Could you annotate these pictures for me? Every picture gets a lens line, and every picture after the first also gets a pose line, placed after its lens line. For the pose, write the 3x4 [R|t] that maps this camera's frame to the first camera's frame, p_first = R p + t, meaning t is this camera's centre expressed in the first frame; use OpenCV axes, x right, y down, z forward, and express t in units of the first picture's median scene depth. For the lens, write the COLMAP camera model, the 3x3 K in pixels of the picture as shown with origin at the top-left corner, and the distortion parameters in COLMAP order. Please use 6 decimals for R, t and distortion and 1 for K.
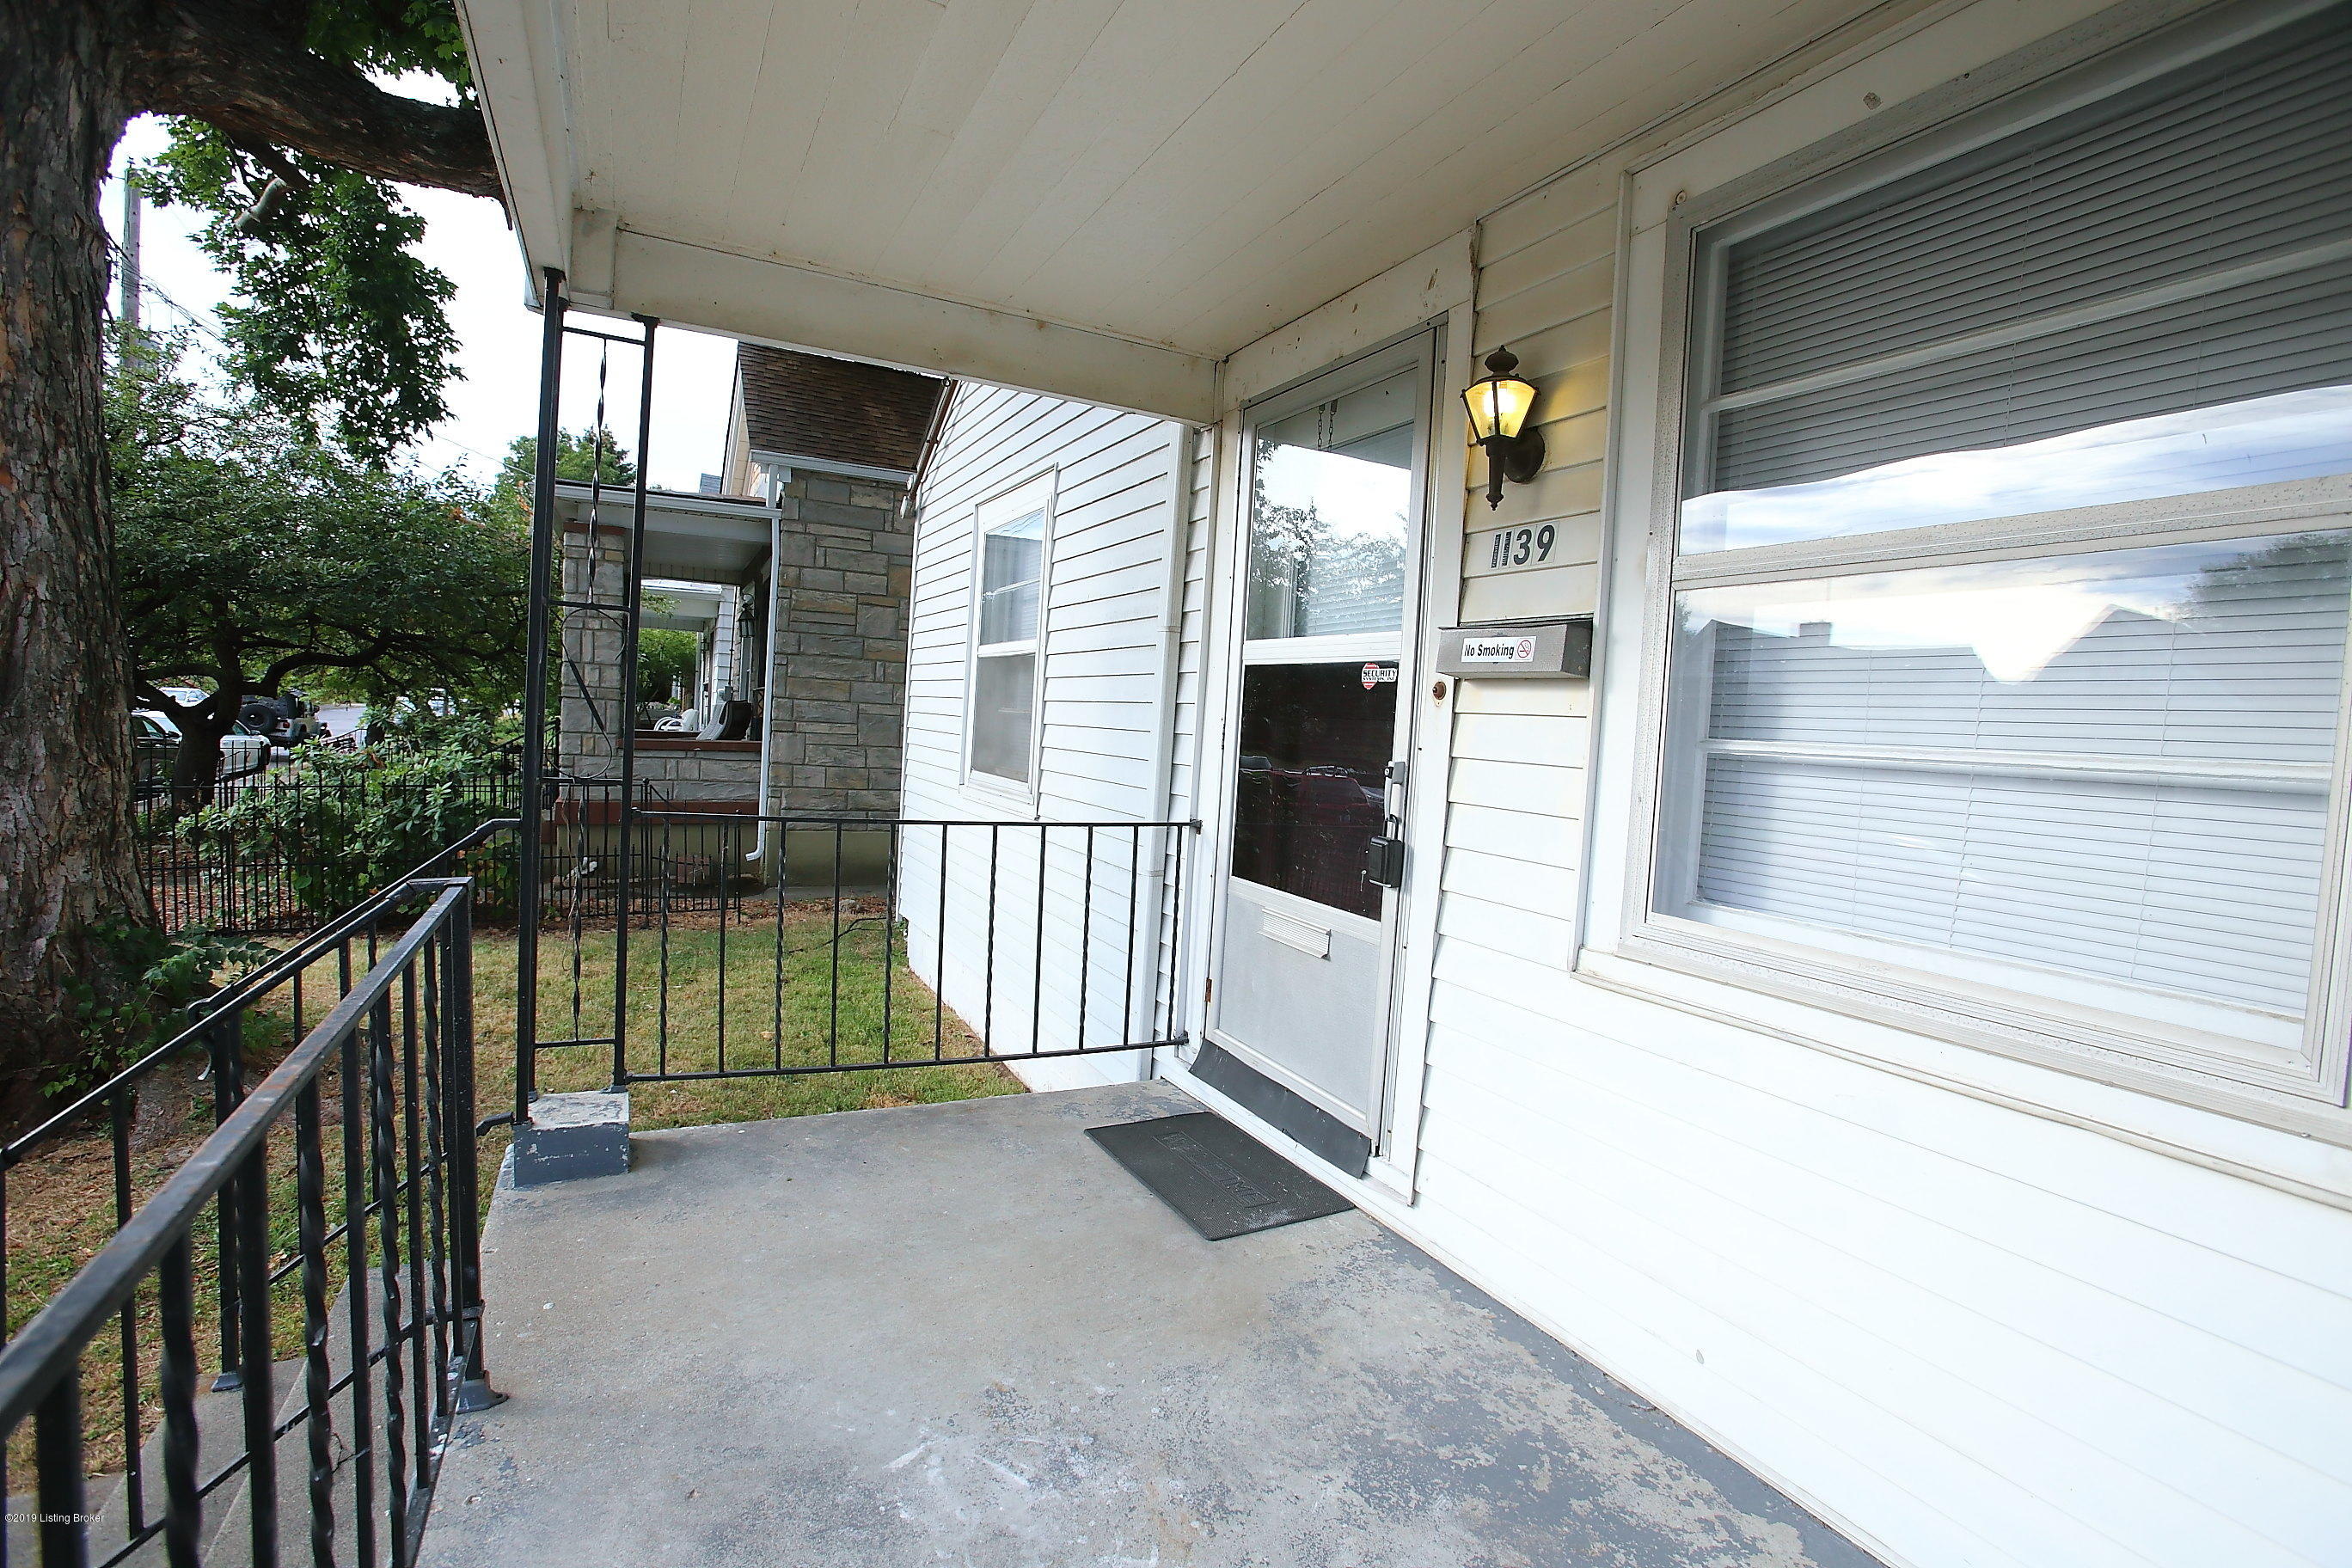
lens RADIAL K [[1074.5, 0, 1174.4], [0, 1074.5, 765.8], [0, 0, 1]] dist [-0.090830, 0.041970]
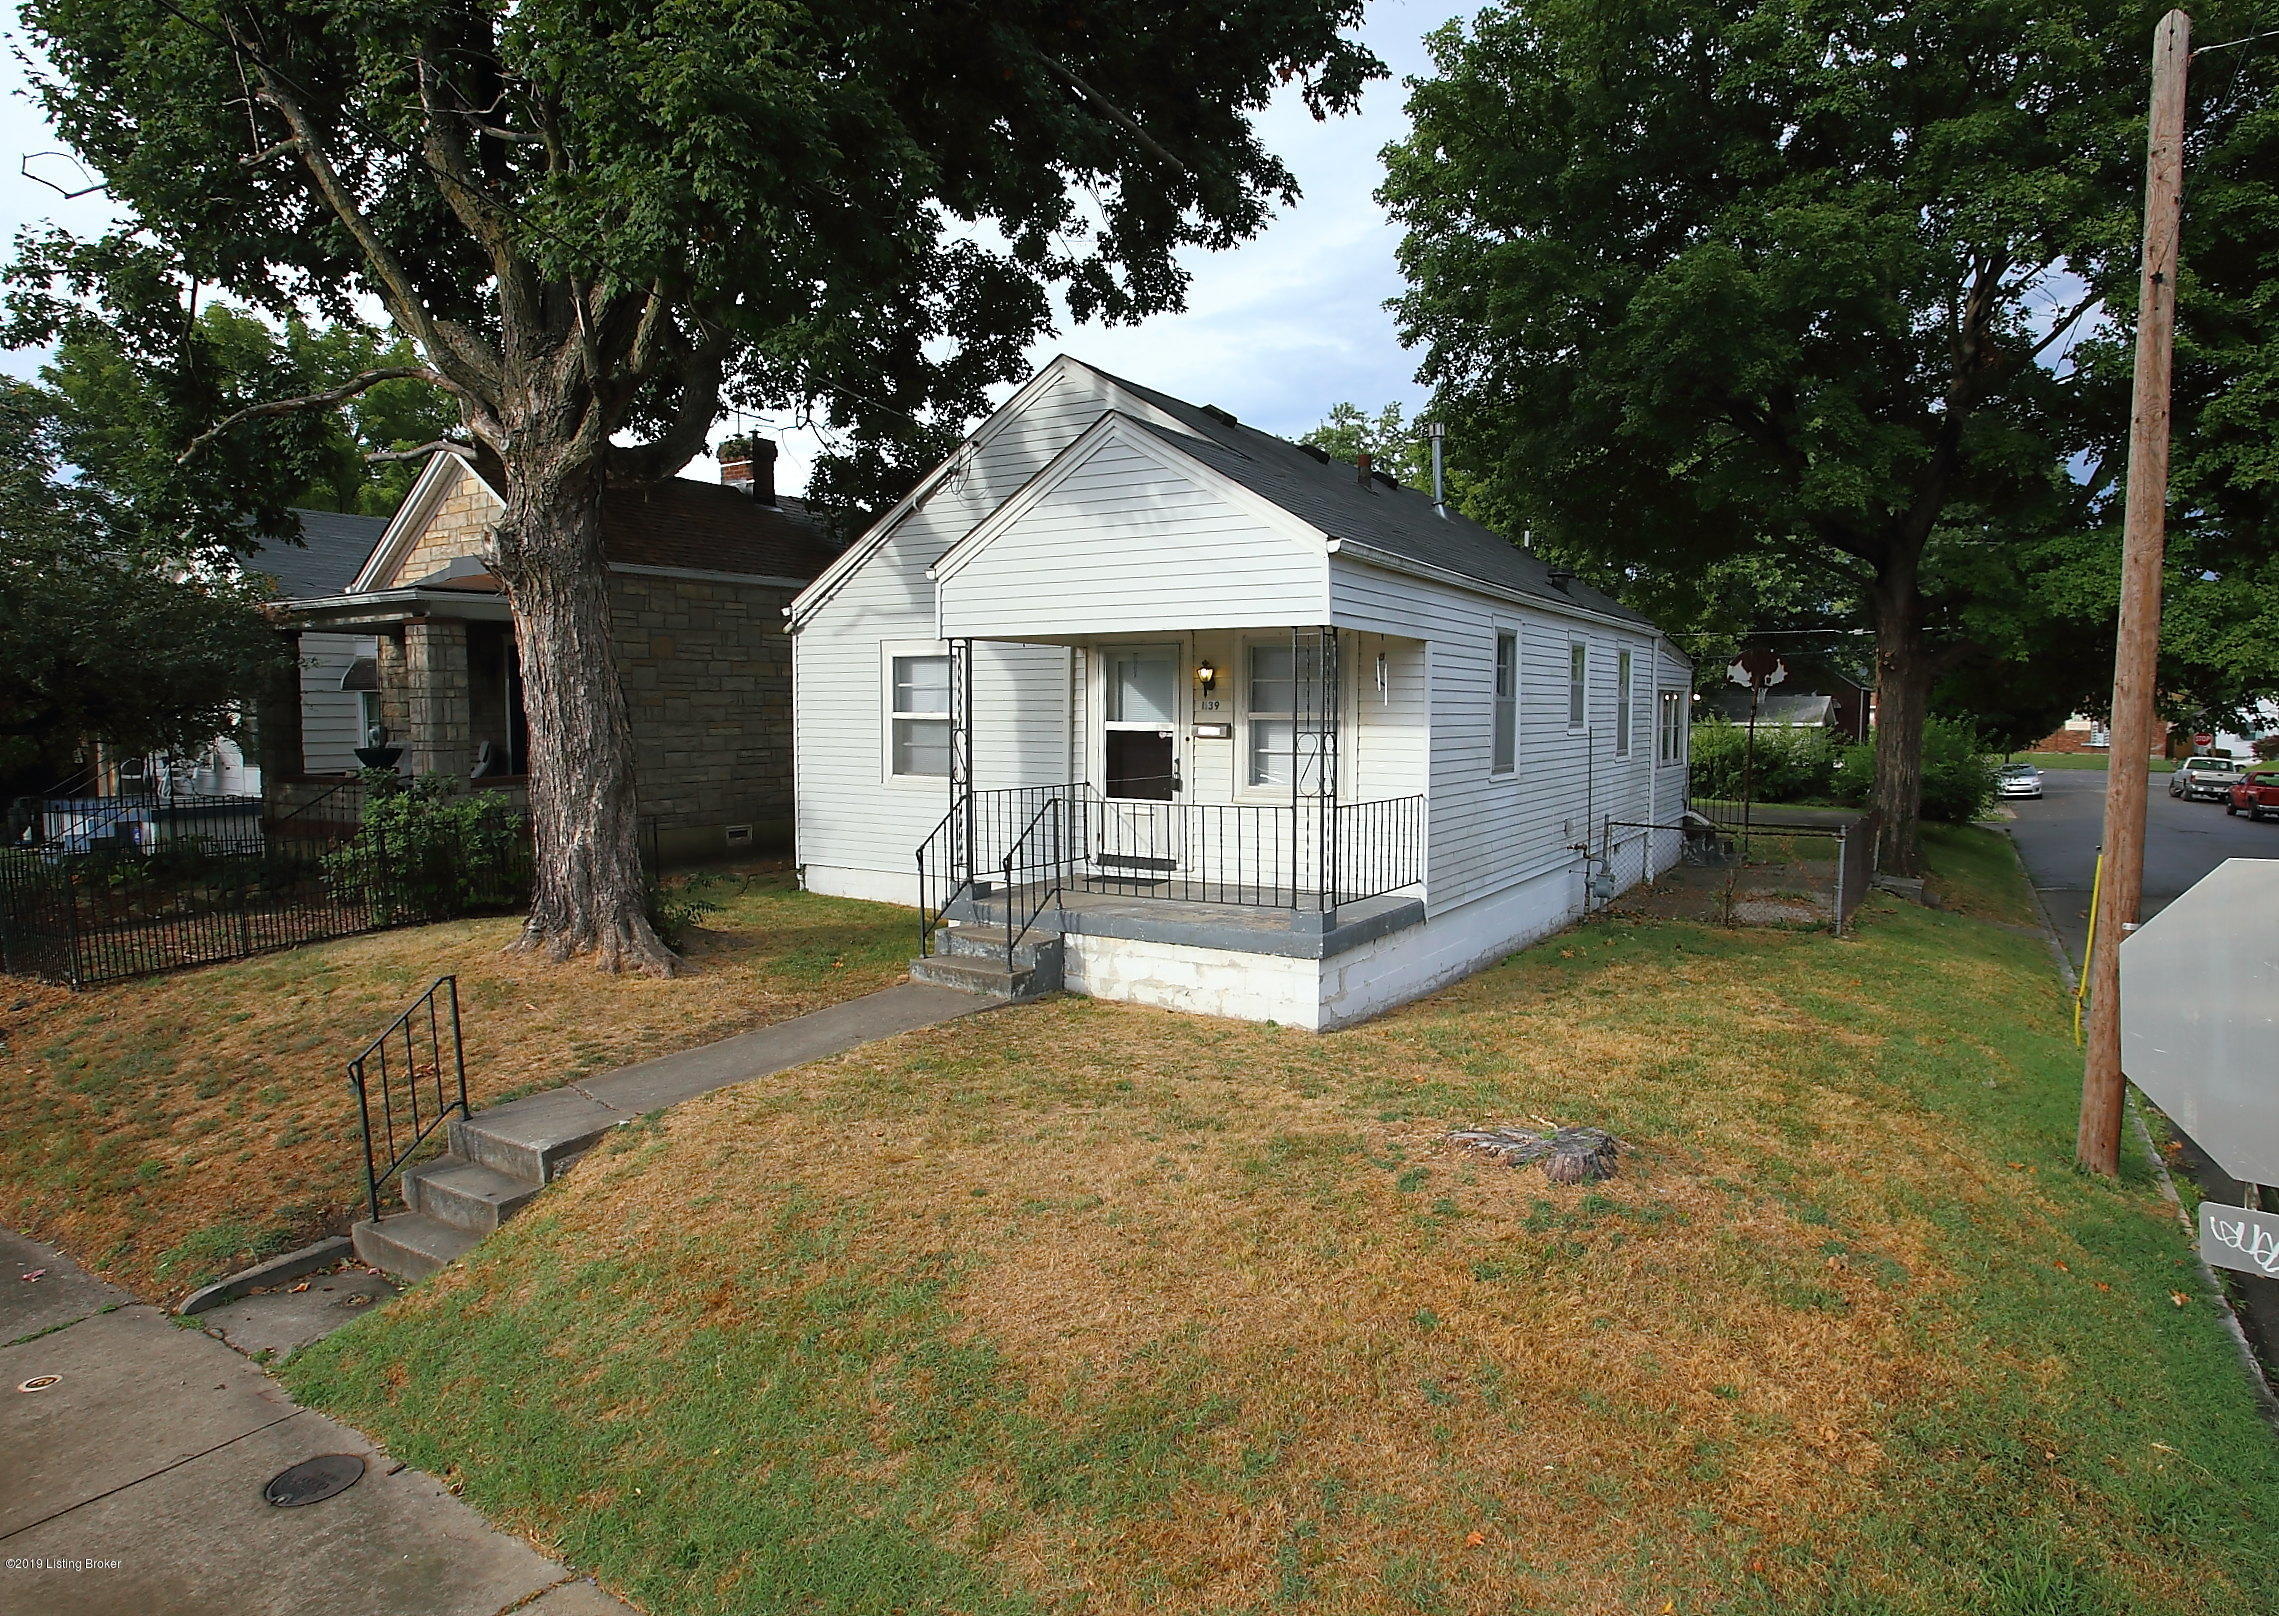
lens RADIAL K [[1307.5, 0, 1144.6], [0, 1307.5, 800.3], [0, 0, 1]] dist [-0.064862, 0.001008]
pose [[0.862599, -0.092843, 0.497296, -1.726158], [0.069481, 0.995442, 0.065324, -0.129992], [-0.501094, -0.021796, 0.865118, -2.315522]]
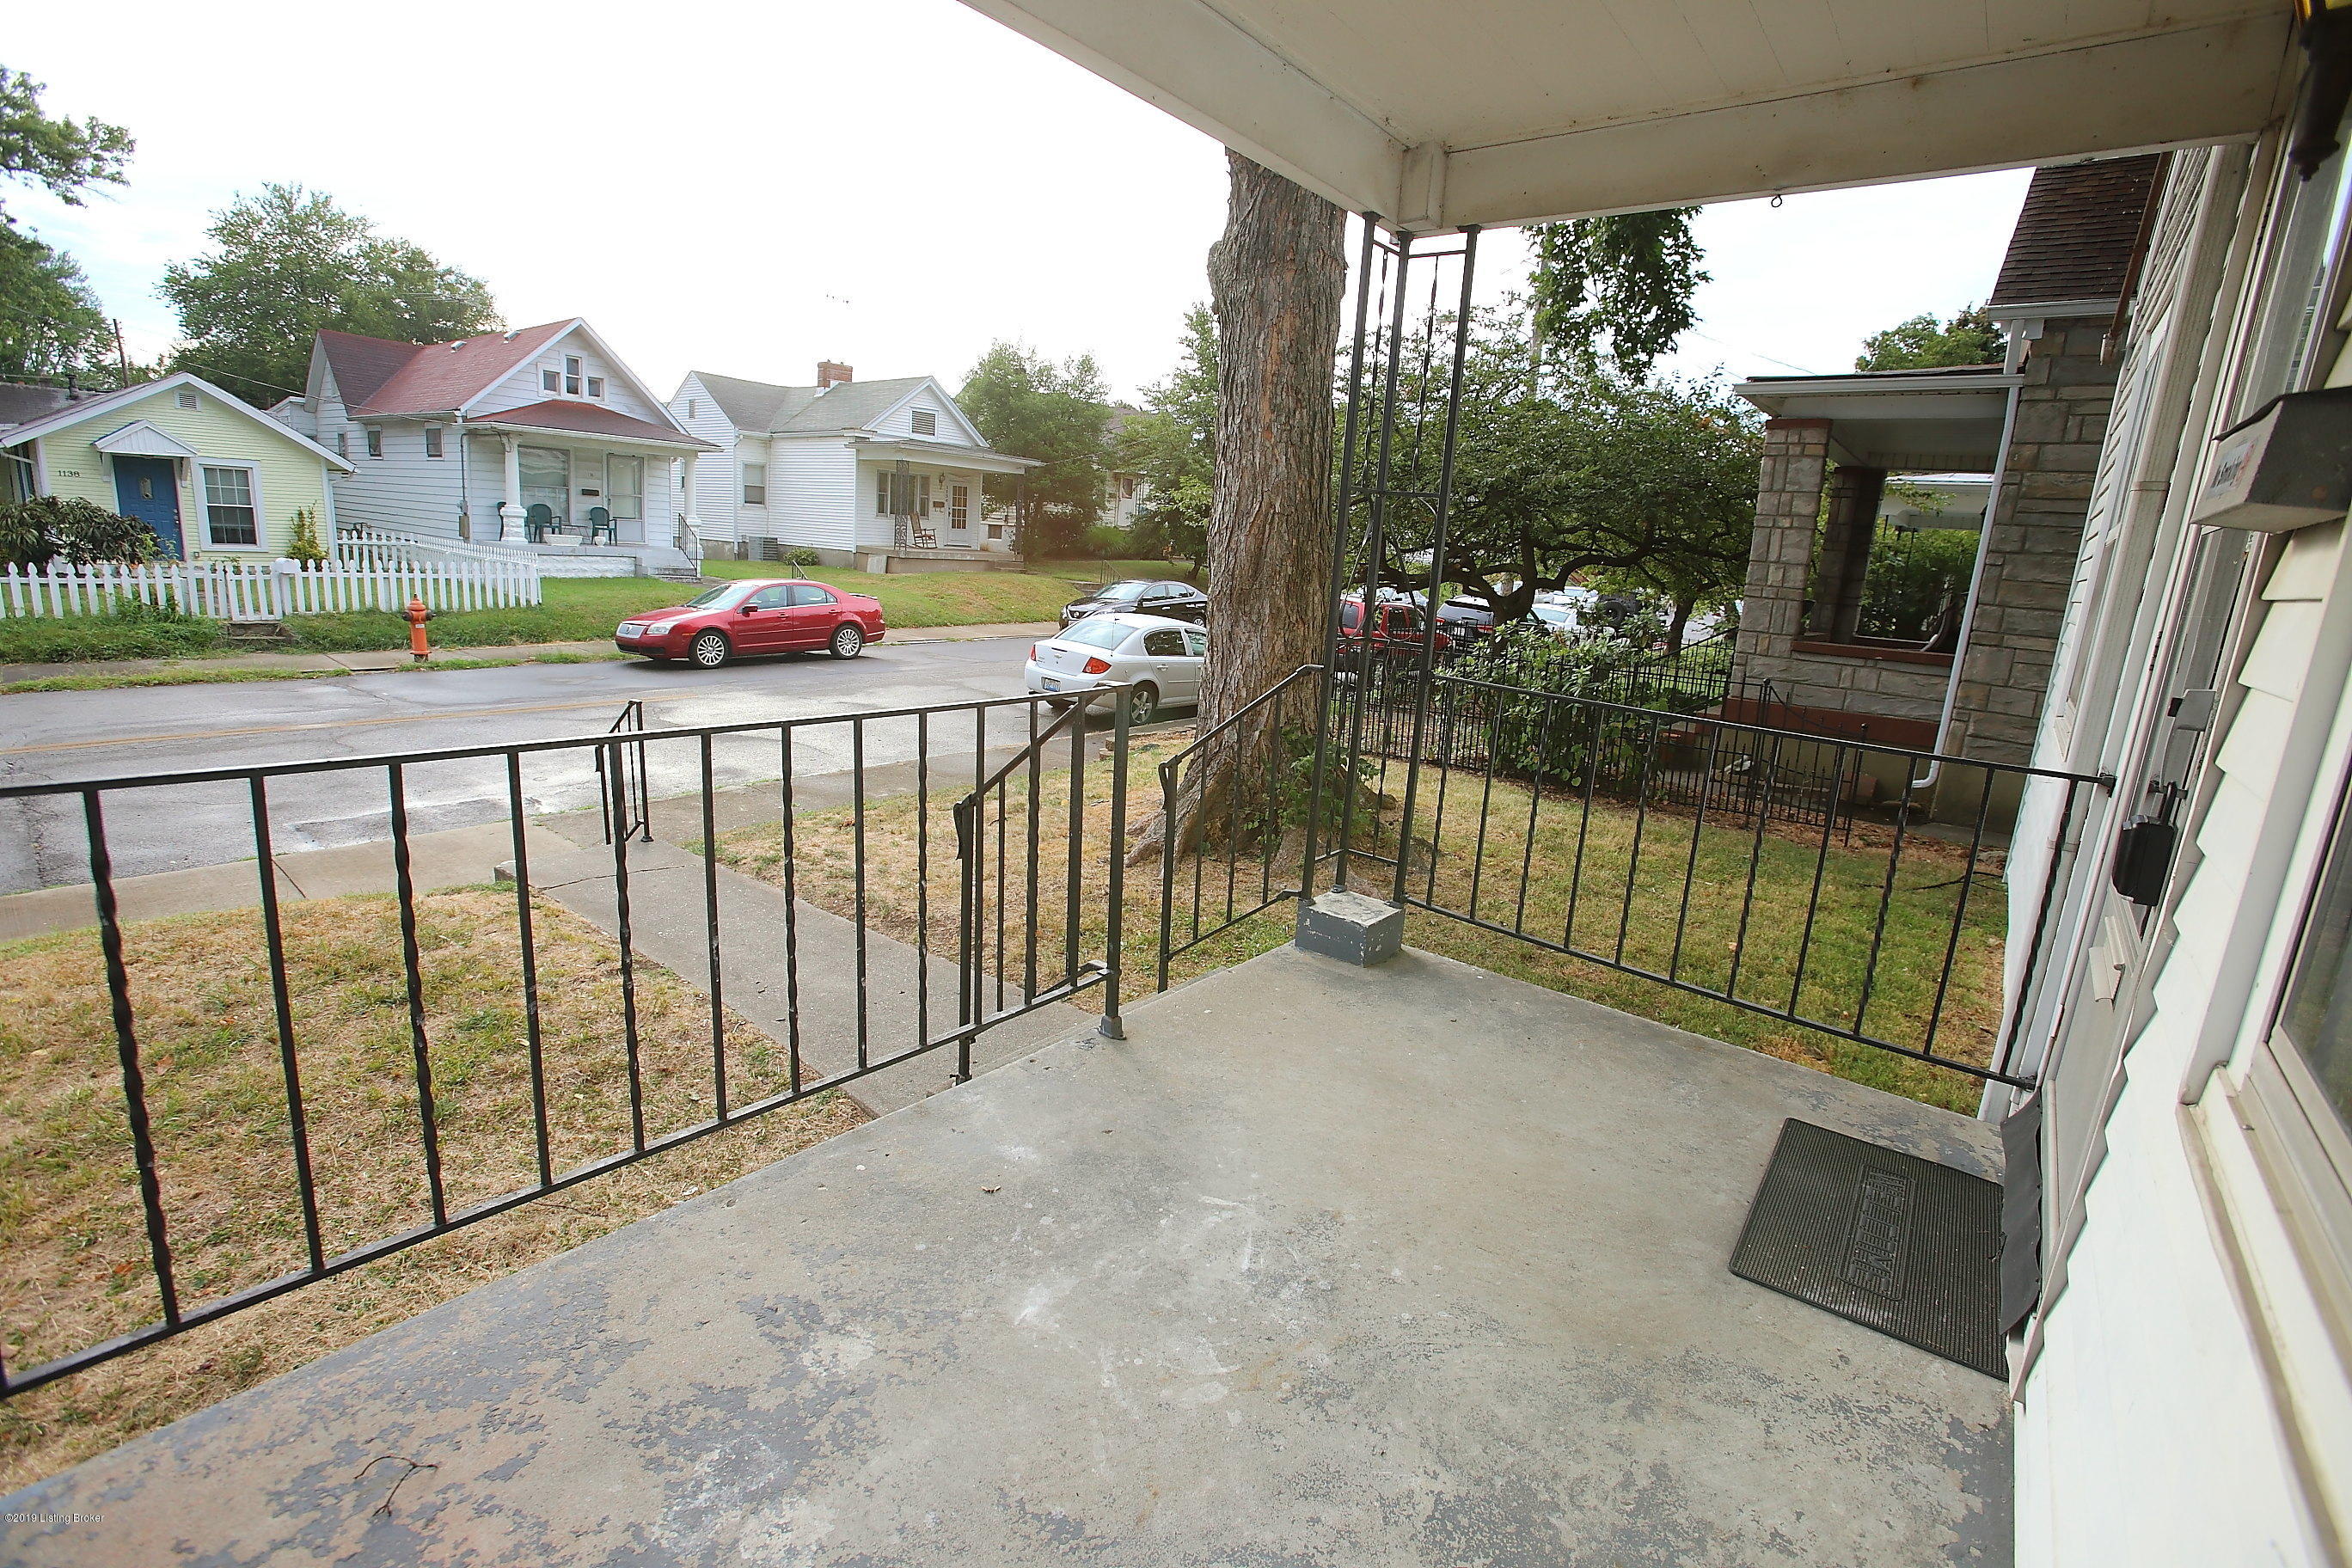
lens RADIAL K [[1074.5, 0, 1174.4], [0, 1074.5, 765.8], [0, 0, 1]] dist [-0.090830, 0.041970]
pose [[0.407493, 0.160380, -0.899015, 0.362729], [-0.081412, 0.986918, 0.139160, 0.002581], [0.909572, 0.016484, 0.415219, 0.214579]]
